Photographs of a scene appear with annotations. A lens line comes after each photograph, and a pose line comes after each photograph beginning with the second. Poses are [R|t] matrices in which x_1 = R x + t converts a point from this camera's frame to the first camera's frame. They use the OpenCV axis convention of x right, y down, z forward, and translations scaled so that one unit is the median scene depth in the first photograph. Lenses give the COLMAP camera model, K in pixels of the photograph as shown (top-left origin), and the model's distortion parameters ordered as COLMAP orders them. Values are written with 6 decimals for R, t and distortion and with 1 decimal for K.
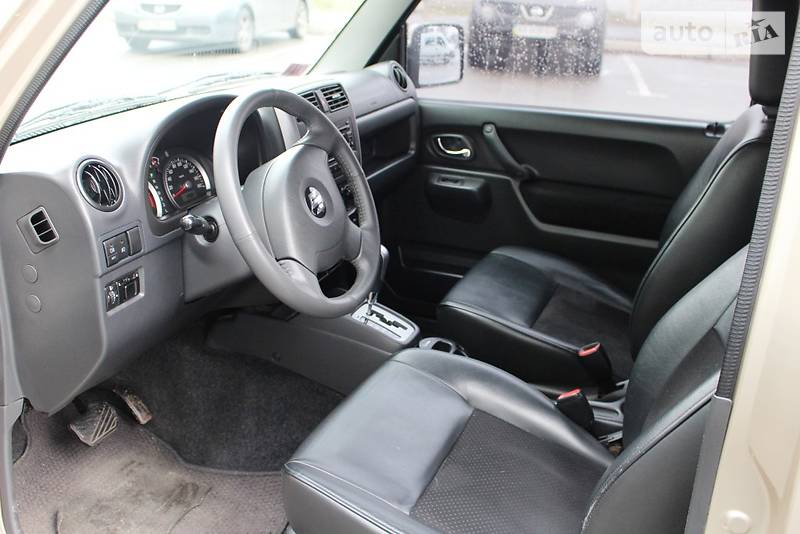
lens RADIAL K [[832.5, 0, 406.1], [0, 832.5, 274.0], [0, 0, 1]] dist [-0.094055, 0.000000]
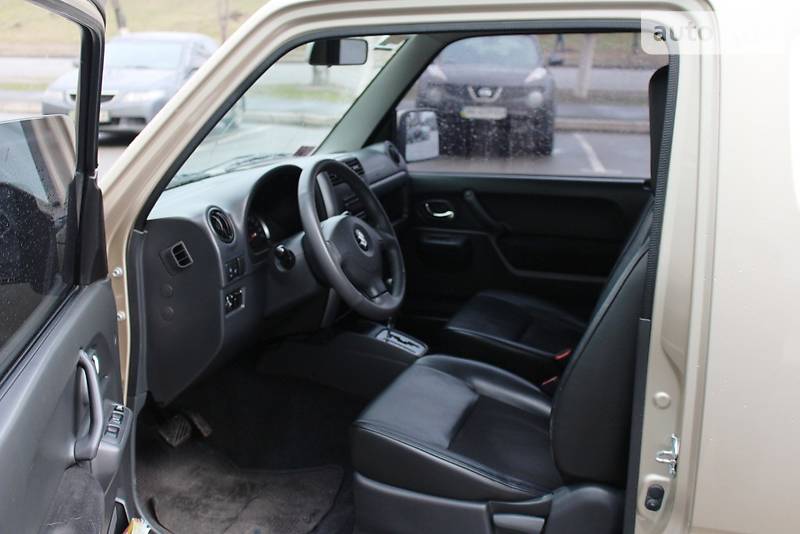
lens RADIAL K [[981.5, 0, 397.6], [0, 981.5, 266.1], [0, 0, 1]] dist [-0.048138, 0.000000]
pose [[0.997036, -0.037981, 0.066914, -0.123641], [0.046596, 0.990114, -0.132302, 0.136728], [-0.061228, 0.135028, 0.988948, -0.473231]]
